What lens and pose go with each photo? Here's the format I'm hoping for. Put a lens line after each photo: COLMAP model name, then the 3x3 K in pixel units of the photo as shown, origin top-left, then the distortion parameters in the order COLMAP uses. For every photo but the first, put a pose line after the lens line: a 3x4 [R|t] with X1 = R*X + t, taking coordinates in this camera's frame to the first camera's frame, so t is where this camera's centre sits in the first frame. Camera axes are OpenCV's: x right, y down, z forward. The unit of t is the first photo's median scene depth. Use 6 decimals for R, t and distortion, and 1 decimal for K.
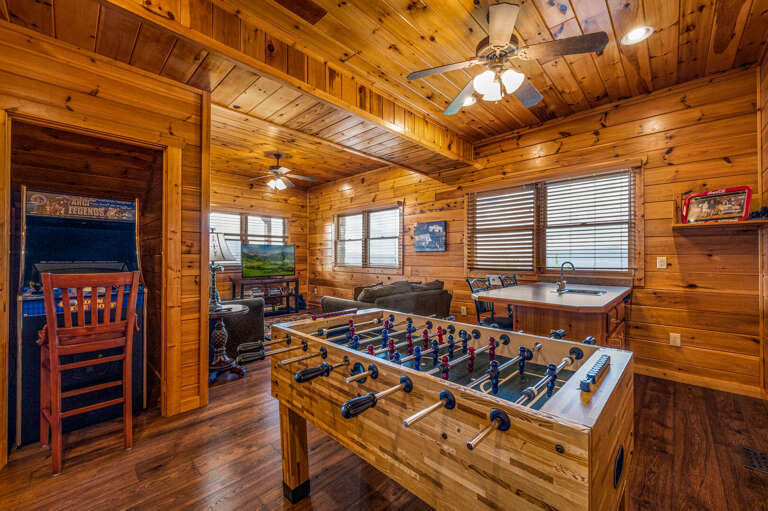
lens RADIAL K [[304.3, 0, 384.5], [0, 304.3, 255.7], [0, 0, 1]] dist [-0.001396, -0.000100]
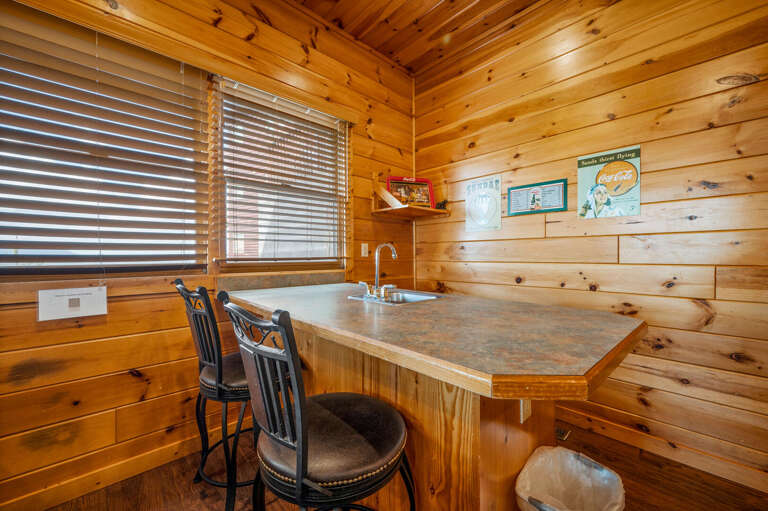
lens RADIAL K [[304.3, 0, 385.0], [0, 304.3, 255.8], [0, 0, 1]] dist [-0.001396, -0.000100]
pose [[0.058199, -0.001845, 0.998303, 0.073768], [-0.003894, 0.999990, 0.002075, 0.037102], [-0.998297, -0.004008, 0.058191, 0.908791]]
